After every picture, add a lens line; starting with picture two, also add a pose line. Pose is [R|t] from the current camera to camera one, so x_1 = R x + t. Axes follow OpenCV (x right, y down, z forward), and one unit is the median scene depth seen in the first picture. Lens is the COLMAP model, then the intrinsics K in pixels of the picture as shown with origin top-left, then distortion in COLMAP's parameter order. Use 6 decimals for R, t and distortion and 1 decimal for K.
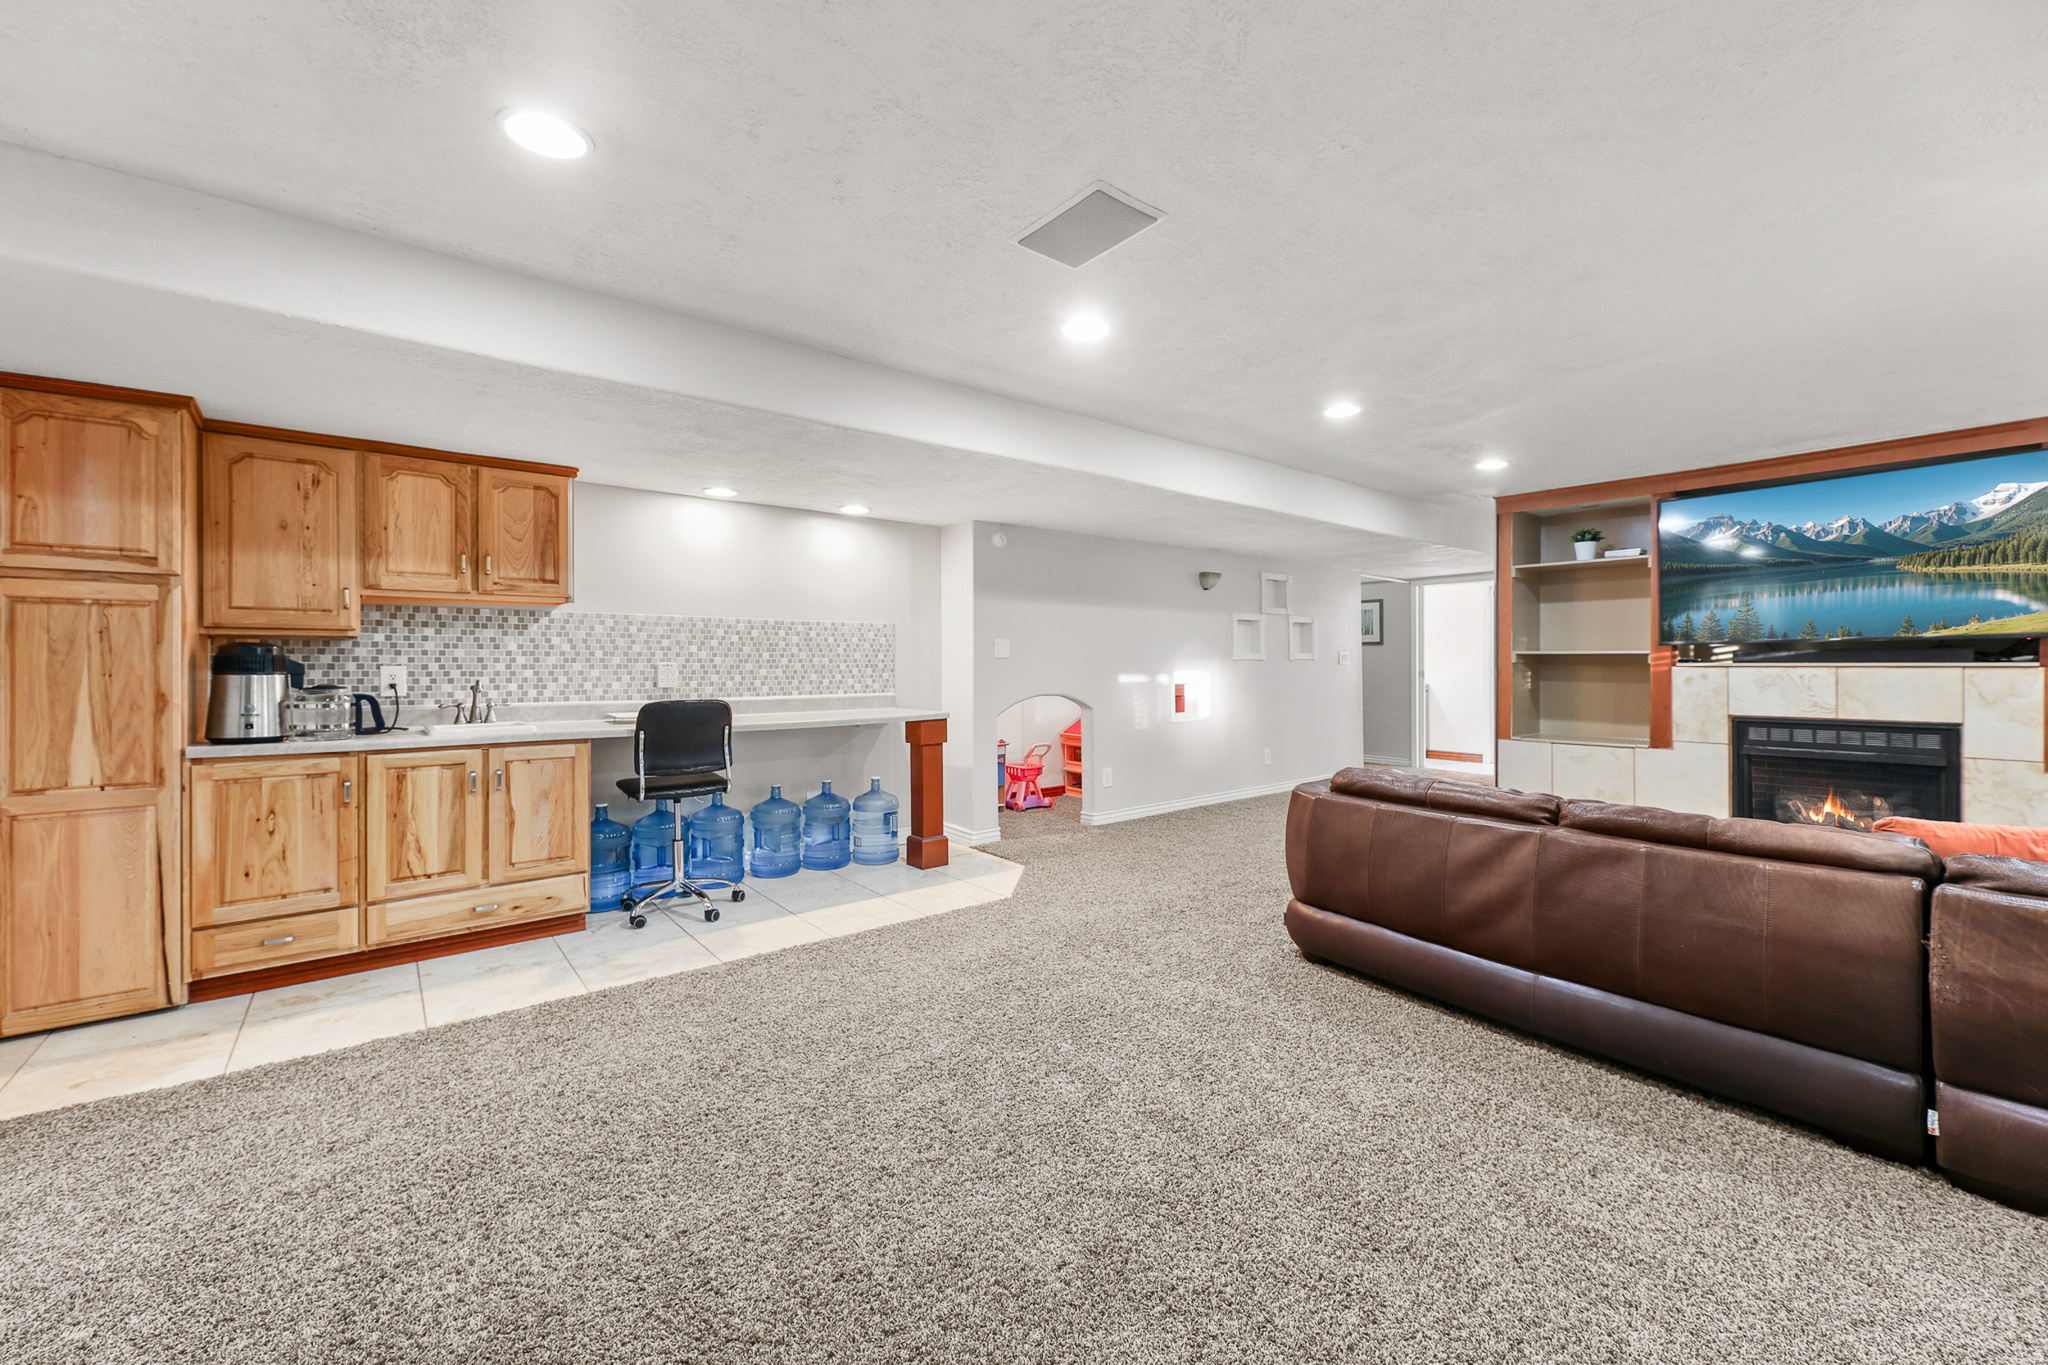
lens RADIAL K [[830.2, 0, 1017.1], [0, 830.2, 663.0], [0, 0, 1]] dist [0.000828, -0.000118]
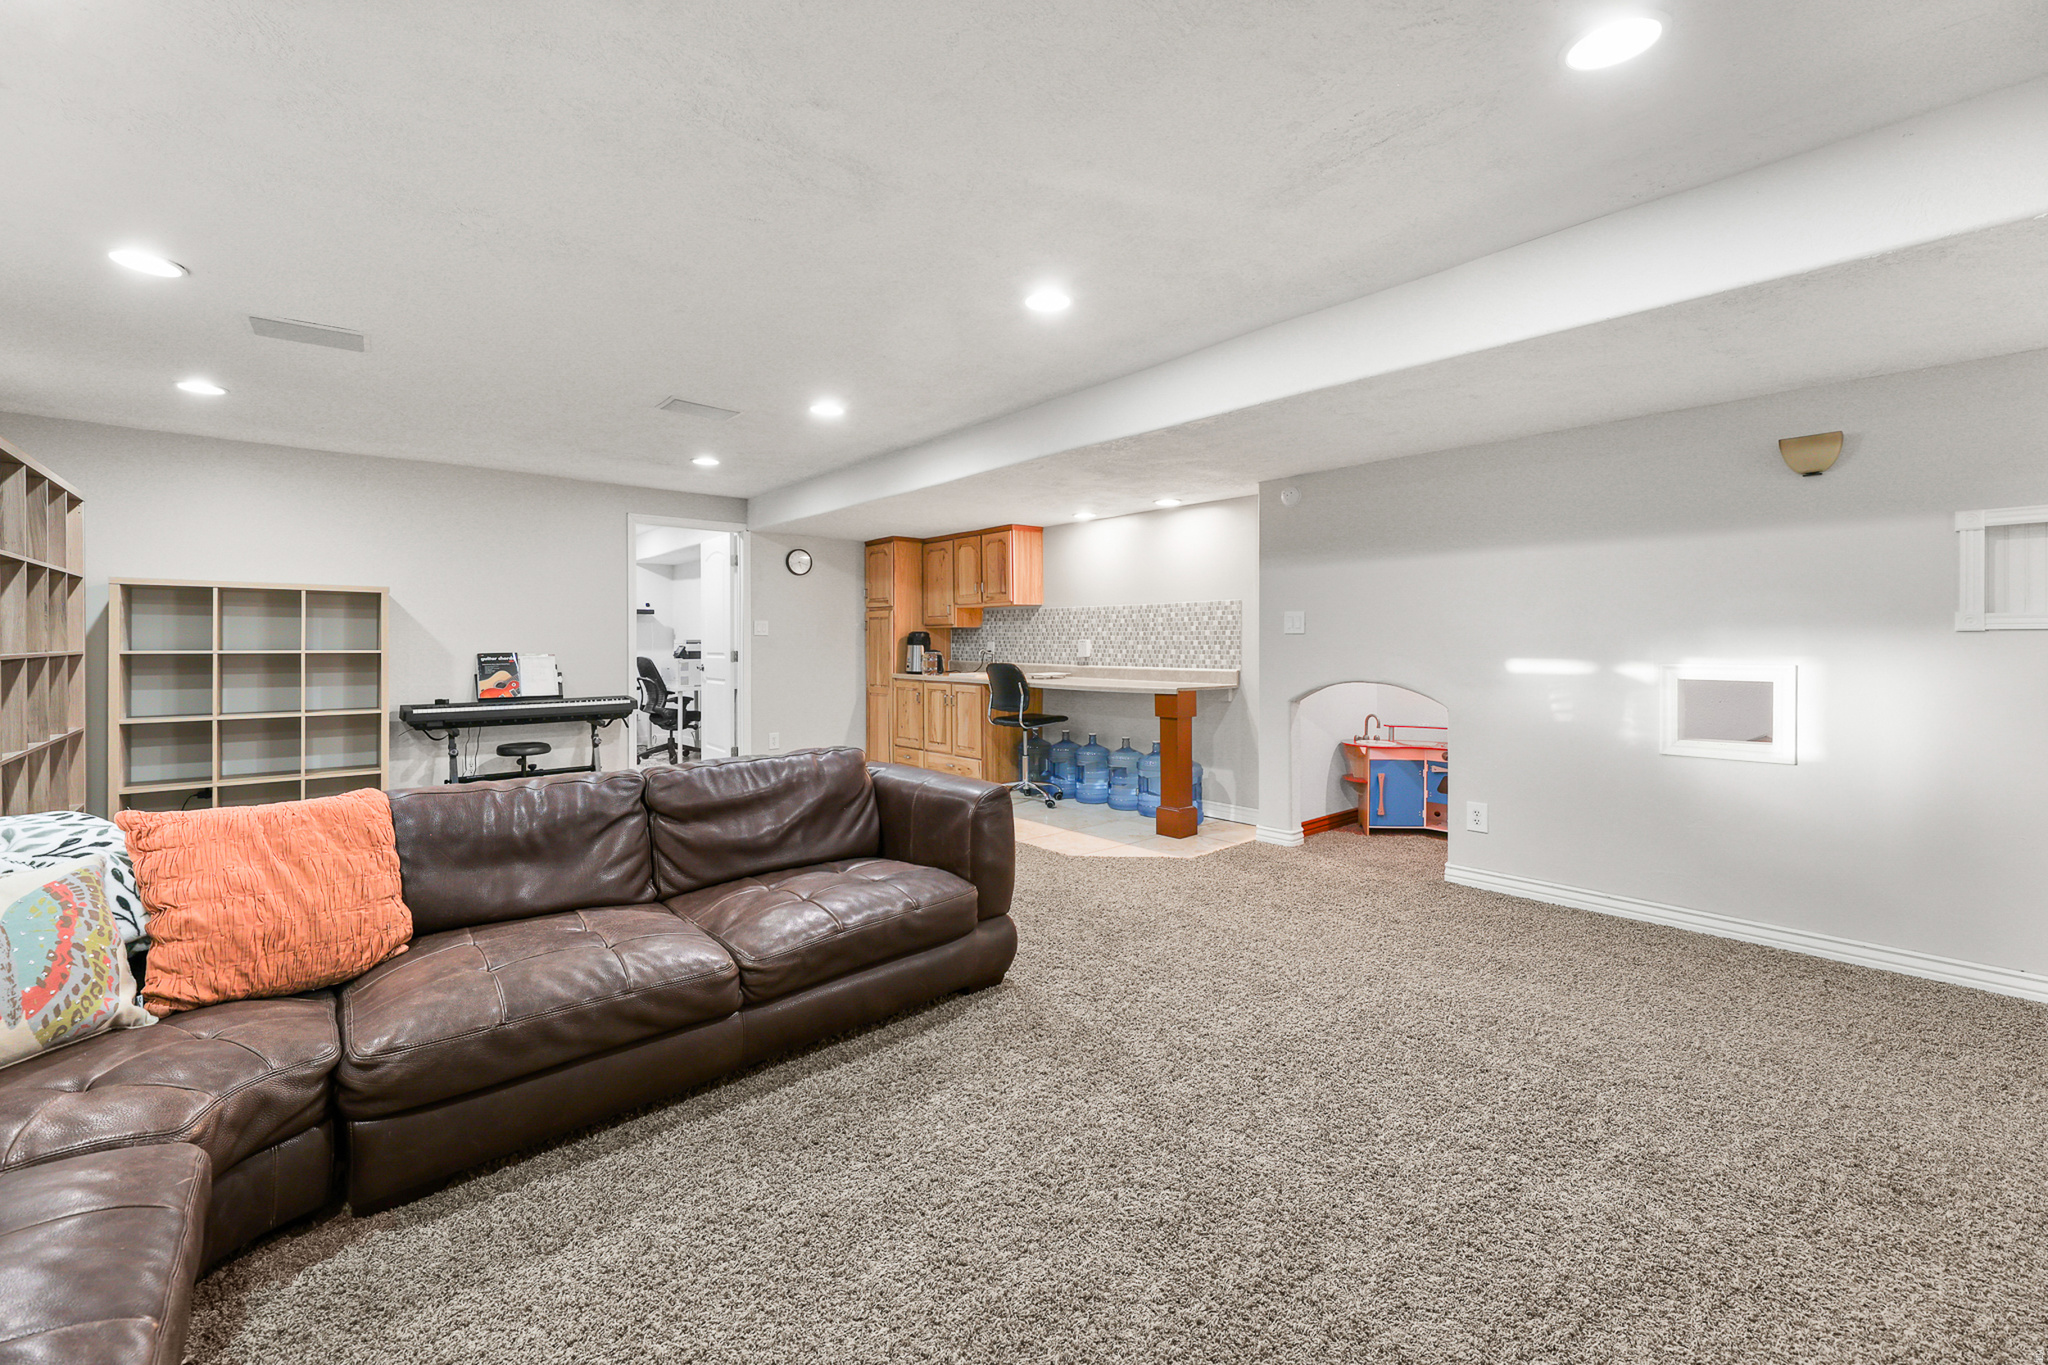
lens RADIAL K [[812.0, 0, 1023.8], [0, 812.0, 641.2], [0, 0, 1]] dist [0.000946, -0.000045]
pose [[0.046660, 0.000193, -0.998911, 0.921781], [0.000098, 1.000000, 0.000198, 0.001697], [0.998911, -0.000107, 0.046660, 0.784908]]
